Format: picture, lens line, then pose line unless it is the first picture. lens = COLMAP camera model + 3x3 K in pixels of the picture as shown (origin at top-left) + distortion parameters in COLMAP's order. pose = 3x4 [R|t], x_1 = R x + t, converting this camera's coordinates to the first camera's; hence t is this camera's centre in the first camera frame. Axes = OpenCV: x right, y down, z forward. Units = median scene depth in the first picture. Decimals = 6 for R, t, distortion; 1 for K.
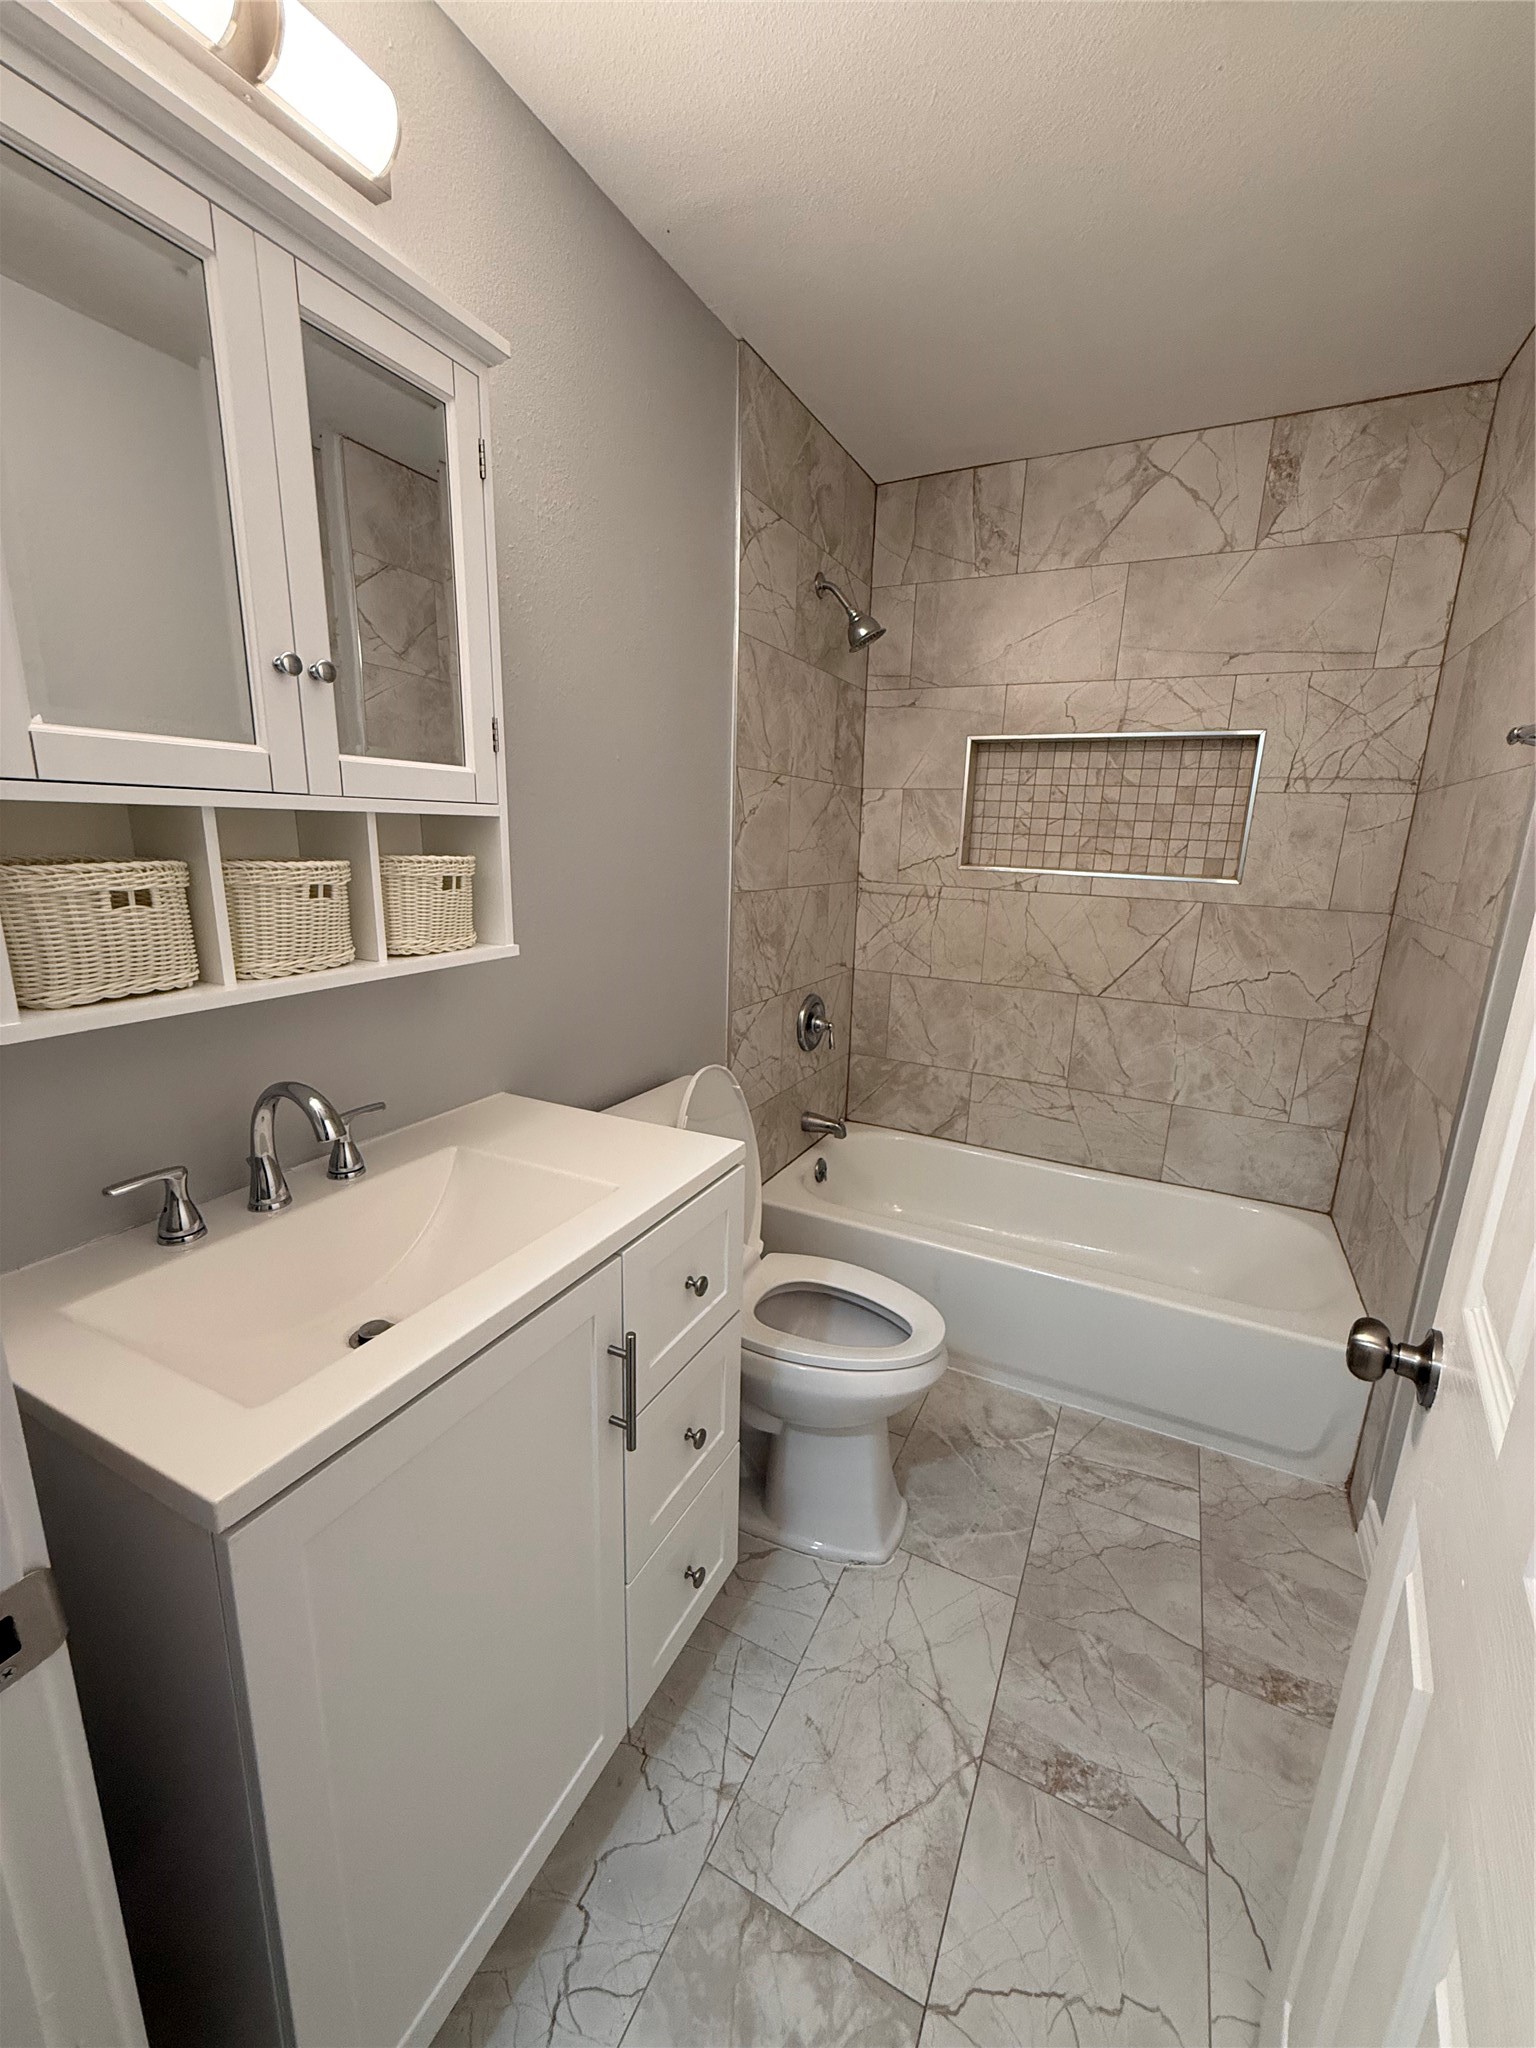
lens RADIAL K [[809.8, 0, 768.0], [0, 809.8, 1024.0], [0, 0, 1]] dist [-0.000934, -0.000051]
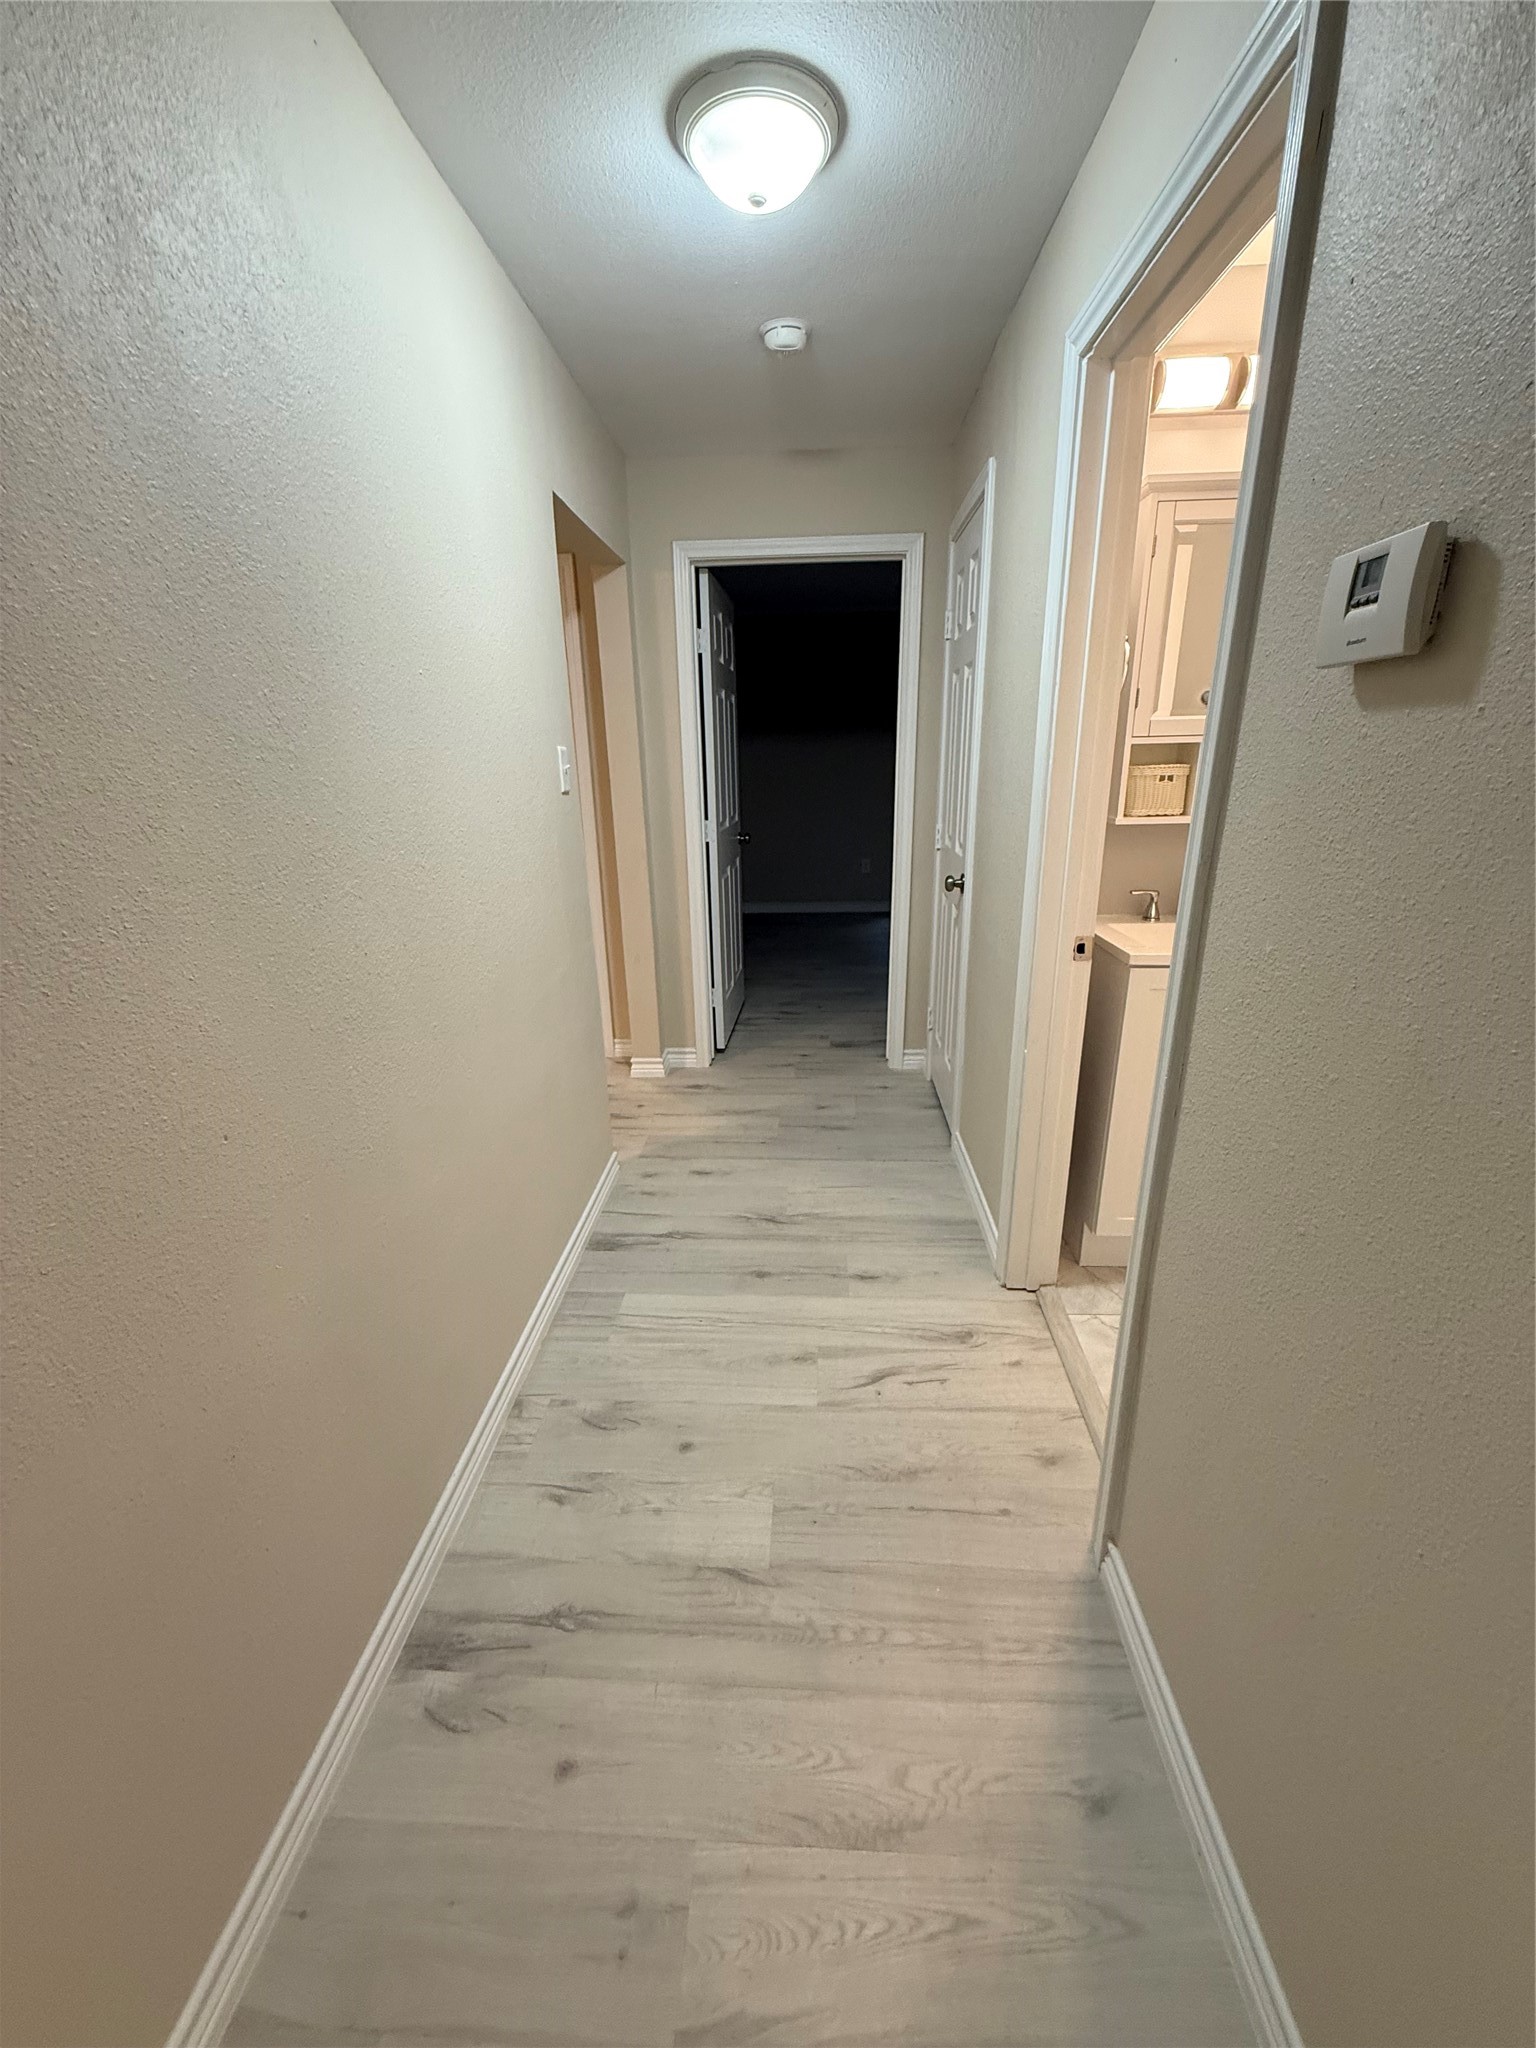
lens RADIAL K [[809.8, 0, 768.0], [0, 809.8, 1024.0], [0, 0, 1]] dist [-0.000934, -0.000051]
pose [[0.388462, 0.257036, -0.884890, 1.337897], [-0.180080, 0.962968, 0.200661, 0.341385], [0.903697, 0.081402, 0.420363, -1.312093]]
